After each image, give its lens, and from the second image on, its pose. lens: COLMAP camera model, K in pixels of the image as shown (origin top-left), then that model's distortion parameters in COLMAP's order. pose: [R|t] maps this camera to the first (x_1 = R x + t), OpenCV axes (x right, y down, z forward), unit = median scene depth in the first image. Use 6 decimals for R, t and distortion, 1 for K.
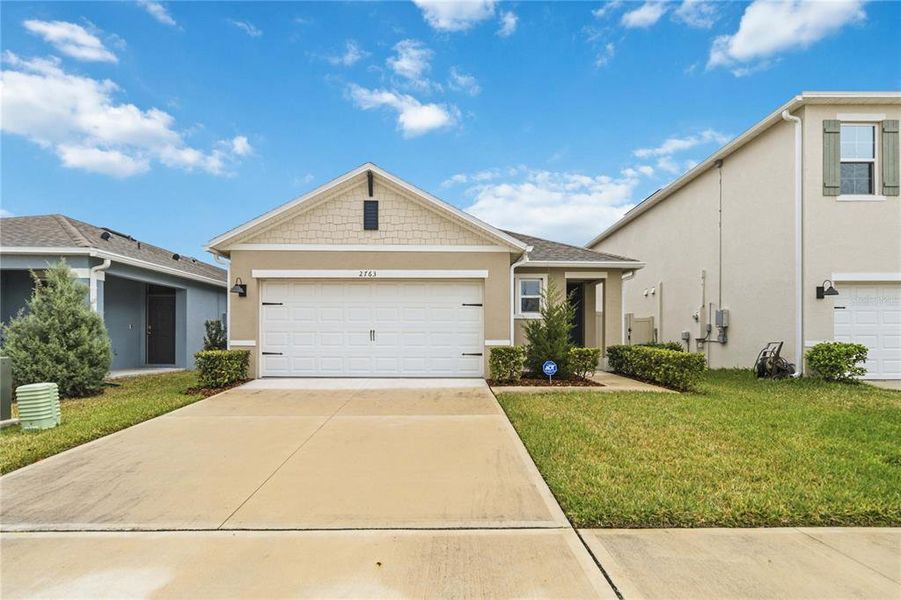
lens RADIAL K [[472.9, 0, 462.8], [0, 472.9, 341.5], [0, 0, 1]] dist [0.000796, -0.000386]
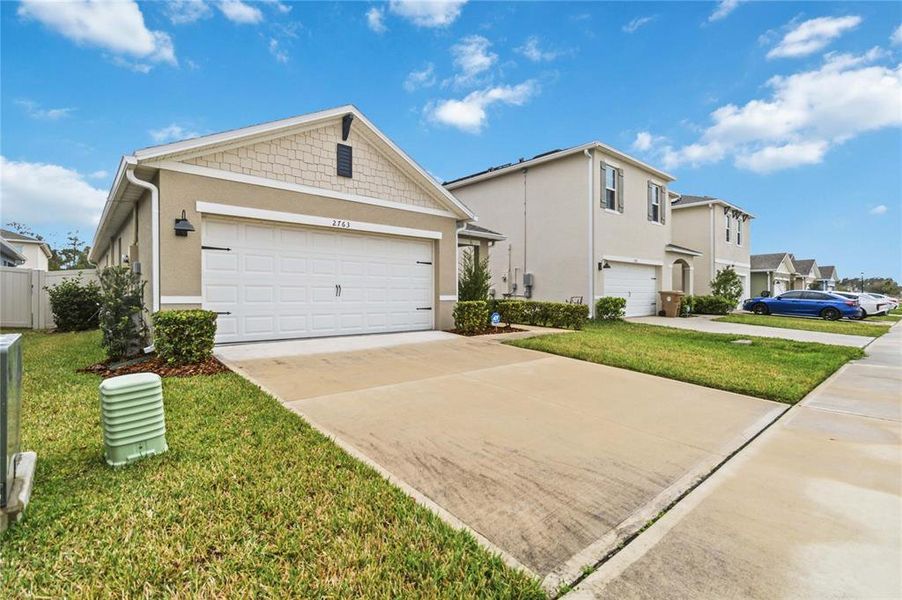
lens RADIAL K [[425.1, 0, 479.2], [0, 425.1, 298.8], [0, 0, 1]] dist [-0.000414, -0.000073]
pose [[0.737166, -0.005974, 0.675686, -0.561420], [-0.000718, 0.999953, 0.009623, -0.005476], [-0.675712, -0.007579, 0.737127, 0.206761]]
